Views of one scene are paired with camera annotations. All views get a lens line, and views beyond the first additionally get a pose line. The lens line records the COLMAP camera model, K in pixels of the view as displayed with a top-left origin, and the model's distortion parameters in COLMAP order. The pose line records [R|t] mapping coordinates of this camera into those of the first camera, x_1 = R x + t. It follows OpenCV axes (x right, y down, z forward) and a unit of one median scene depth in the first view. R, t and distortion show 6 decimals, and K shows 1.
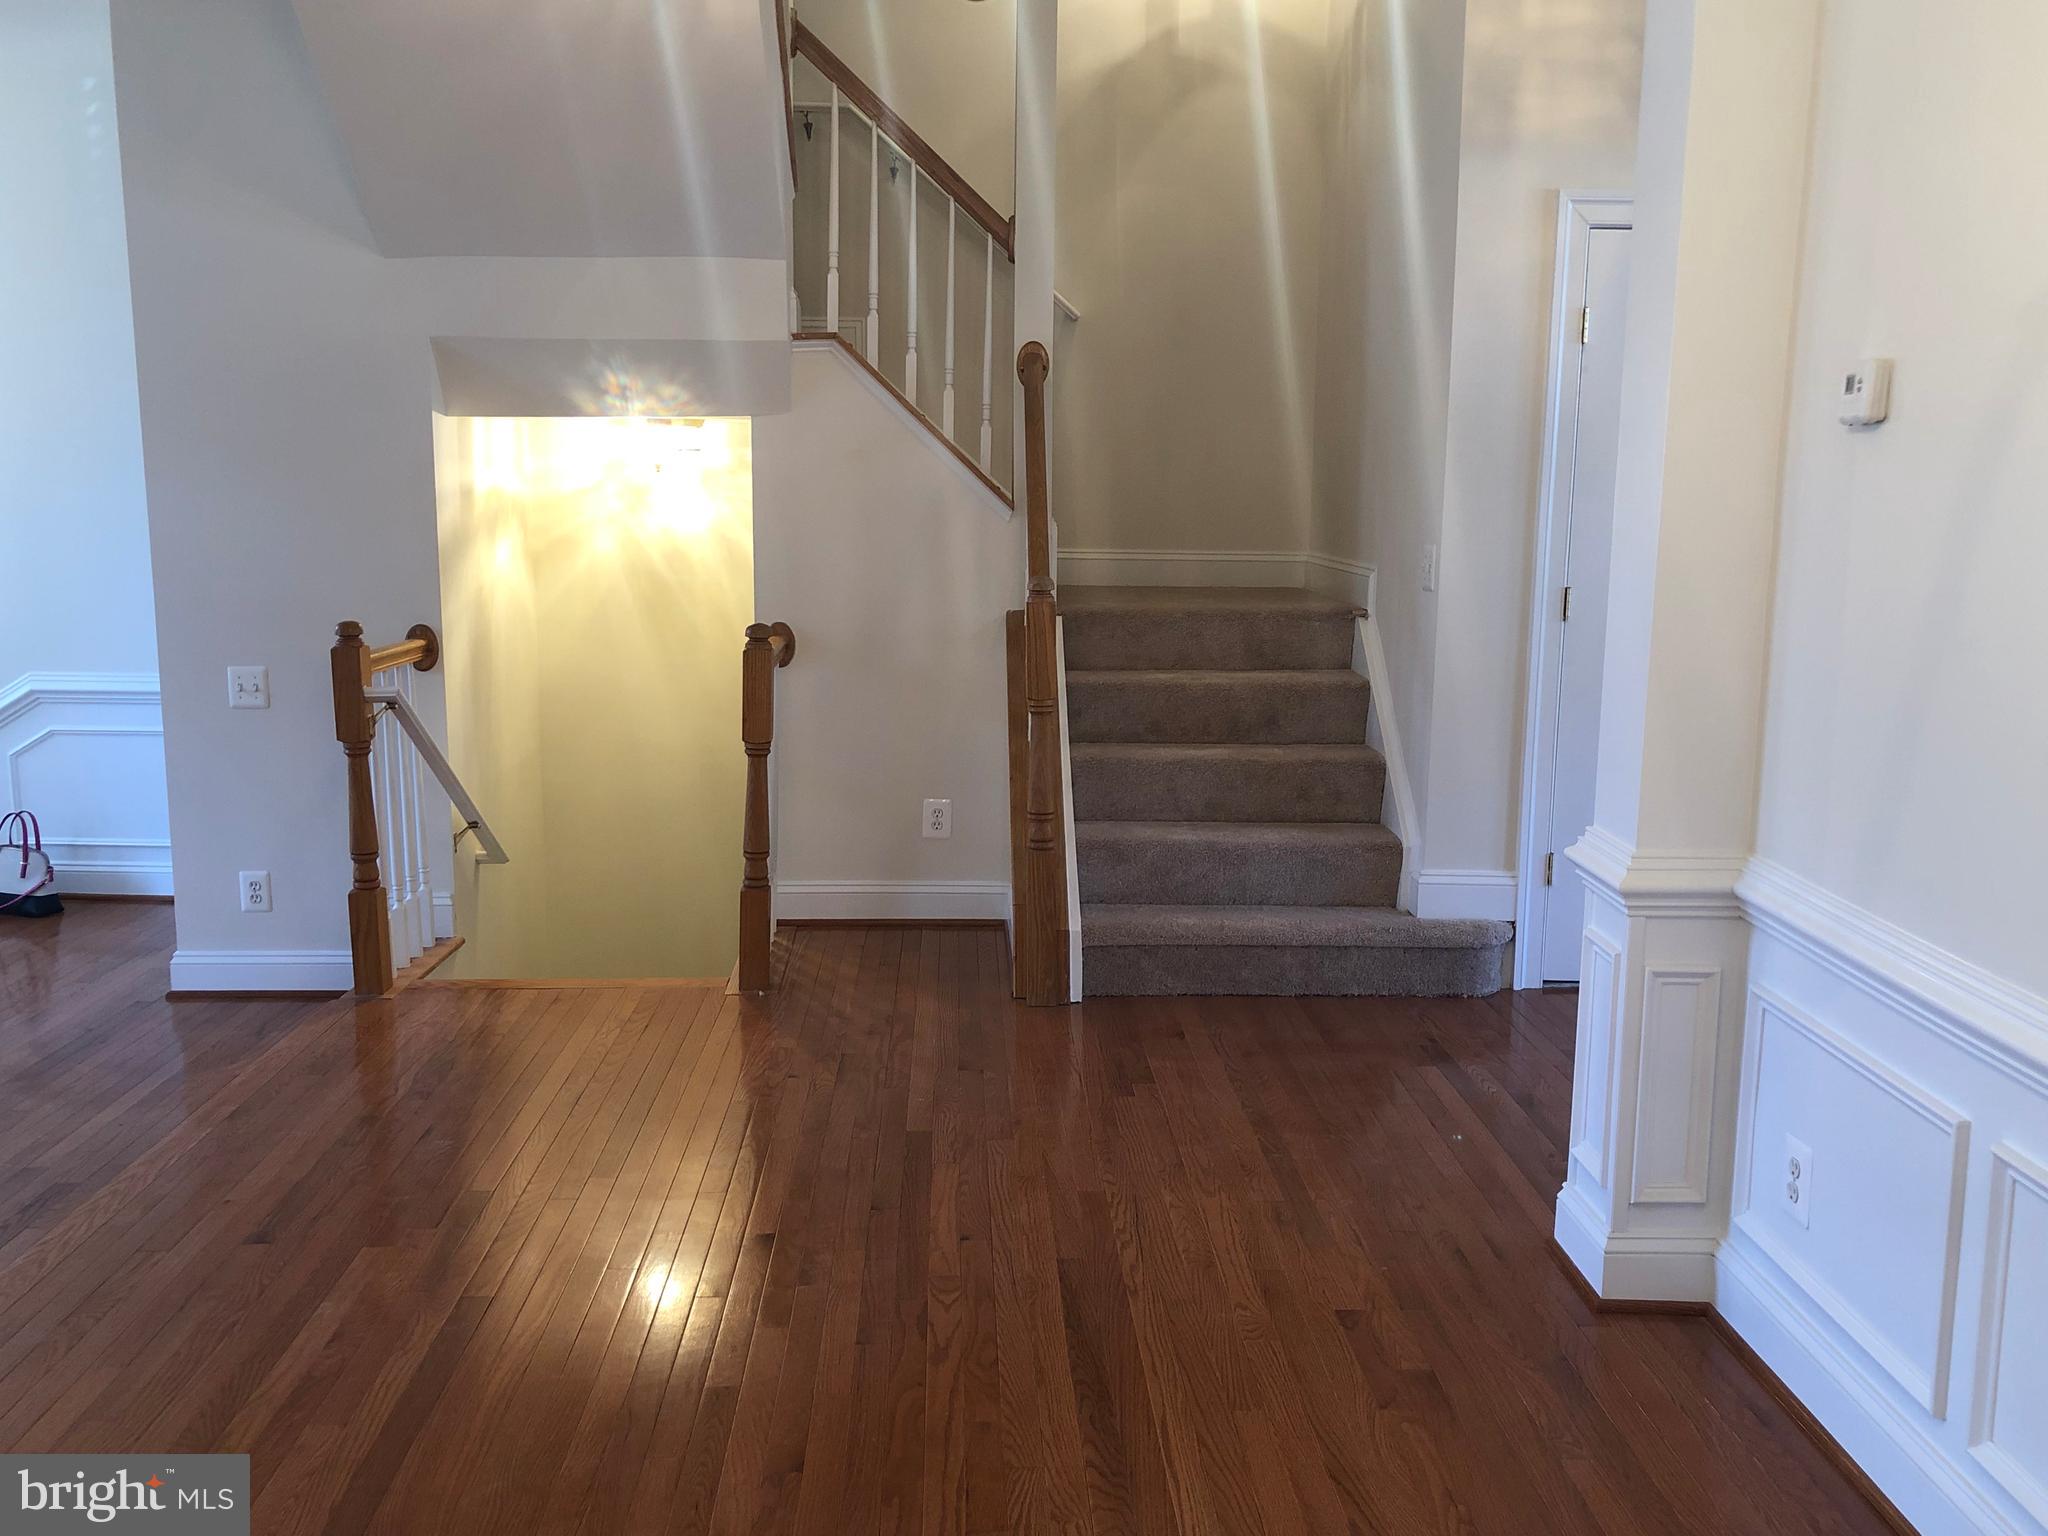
lens RADIAL K [[1807.7, 0, 1024.0], [0, 1807.7, 768.0], [0, 0, 1]] dist [0.015484, -0.001297]
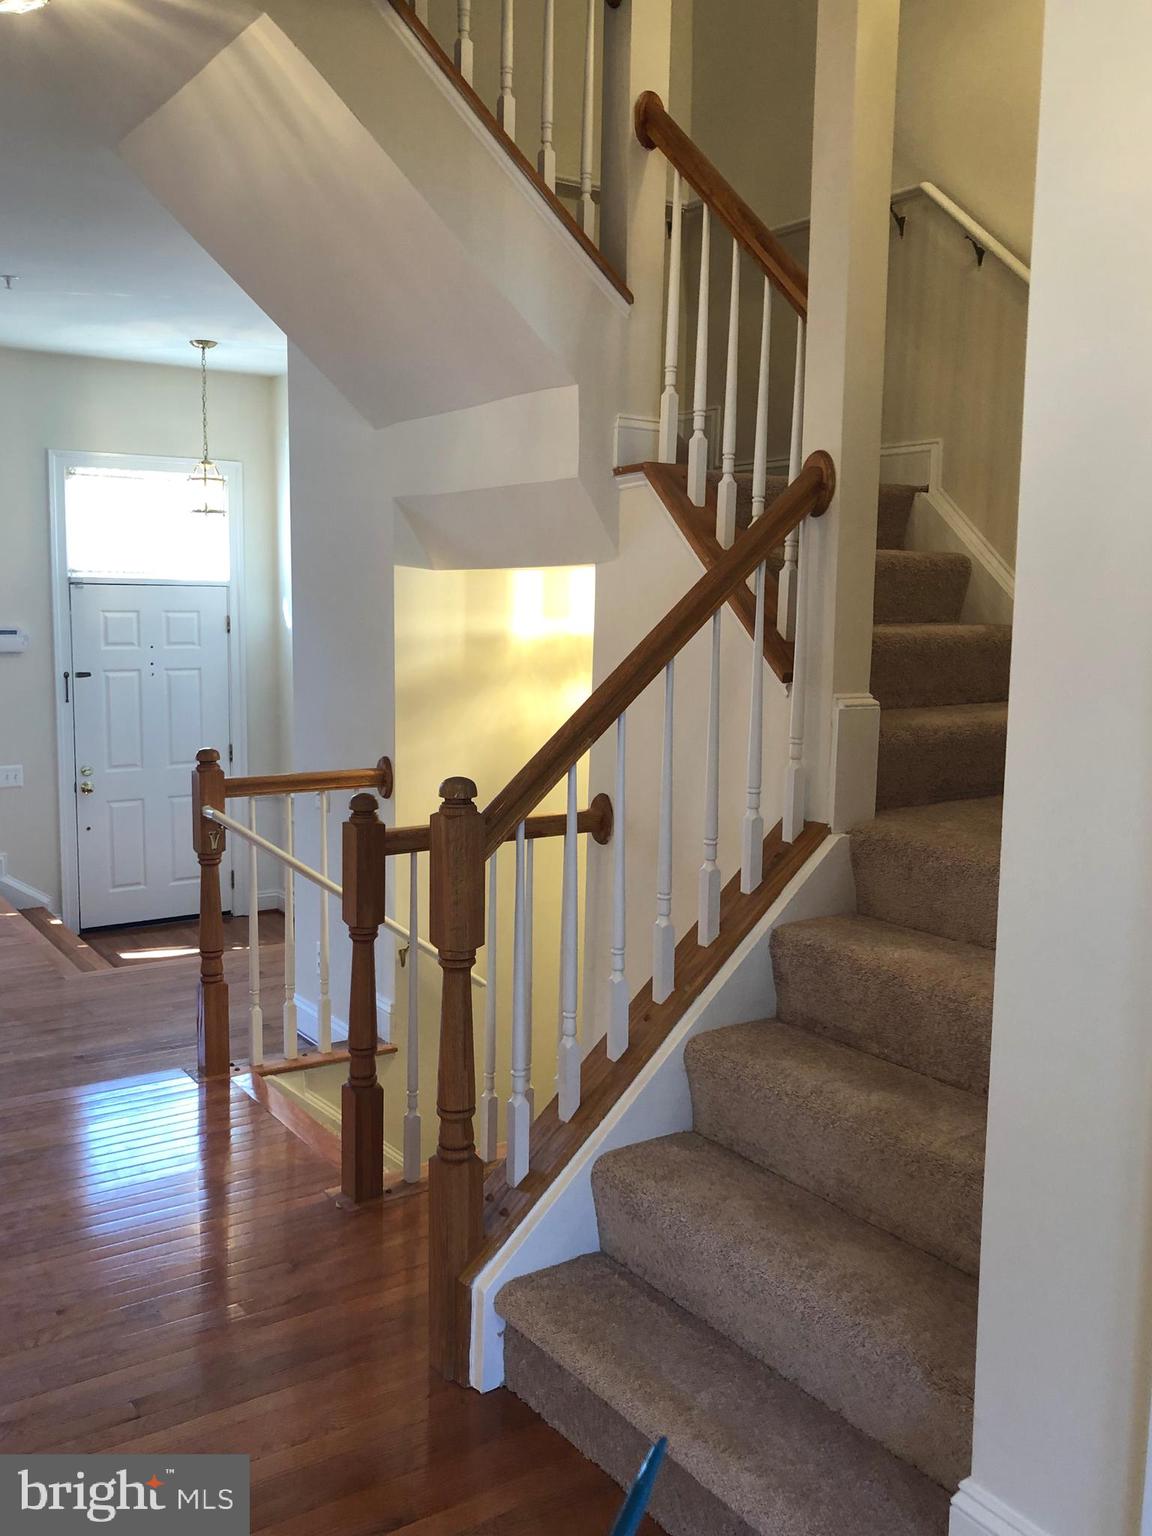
lens RADIAL K [[1355.7, 0, 576.0], [0, 1355.7, 768.0], [0, 0, 1]] dist [0.015484, -0.001297]
pose [[0.534008, 0.110879, -0.838177, 0.417991], [-0.148087, 0.988305, 0.036391, -0.120409], [0.832409, 0.104690, 0.544182, 0.650050]]
